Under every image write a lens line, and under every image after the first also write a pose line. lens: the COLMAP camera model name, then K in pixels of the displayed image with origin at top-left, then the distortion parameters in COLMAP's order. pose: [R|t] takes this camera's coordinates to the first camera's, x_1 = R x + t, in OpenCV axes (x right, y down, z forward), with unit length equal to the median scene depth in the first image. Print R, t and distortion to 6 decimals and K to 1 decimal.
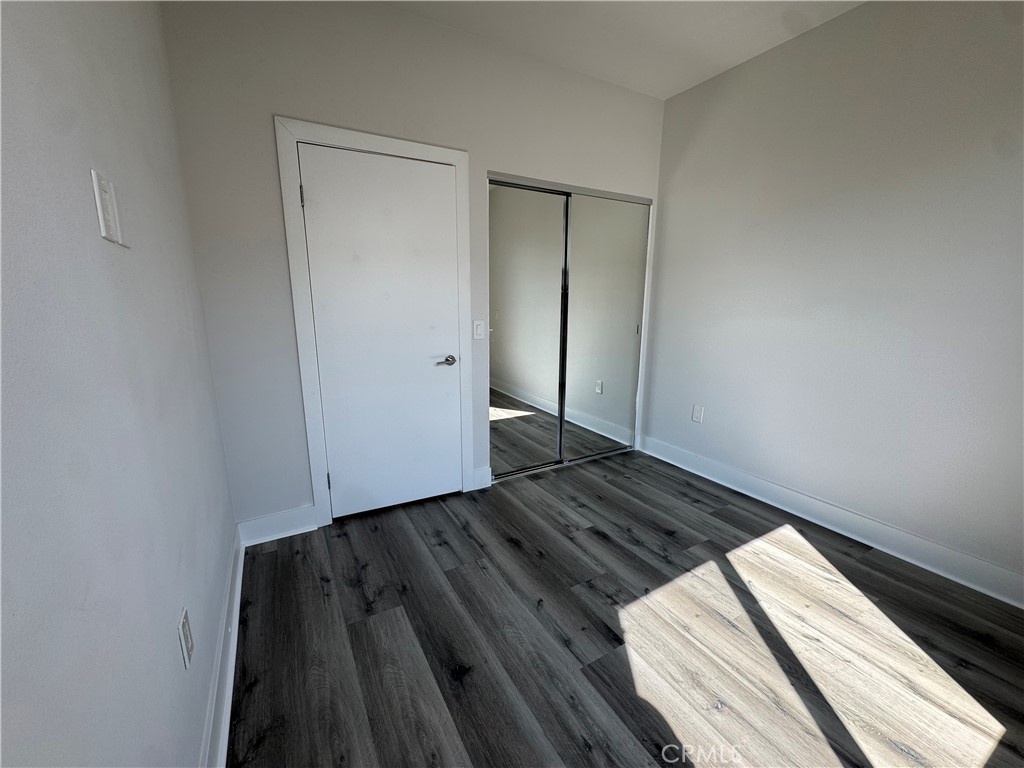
lens RADIAL K [[409.6, 0, 513.4], [0, 409.6, 384.2], [0, 0, 1]] dist [-0.001992, 0.000625]
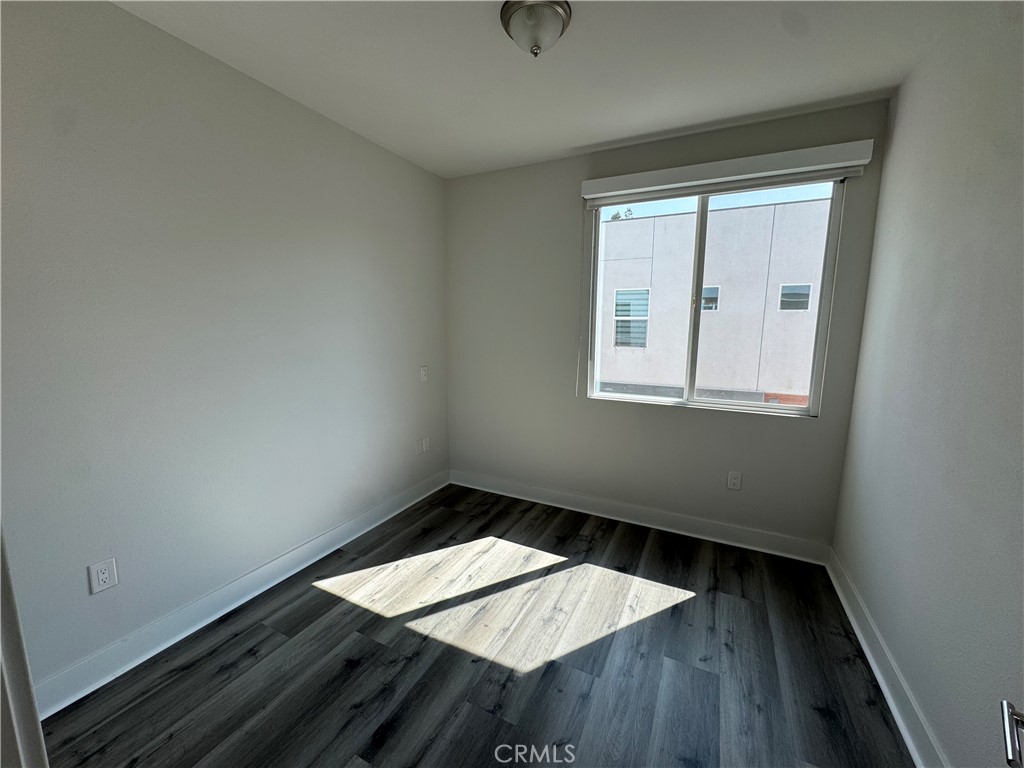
lens RADIAL K [[409.6, 0, 514.9], [0, 409.6, 383.5], [0, 0, 1]] dist [-0.001992, 0.000625]
pose [[-0.548373, -0.128974, 0.826228, -0.429608], [0.160378, 0.953473, 0.255280, -0.350077], [-0.820711, 0.272497, -0.502175, 1.161876]]
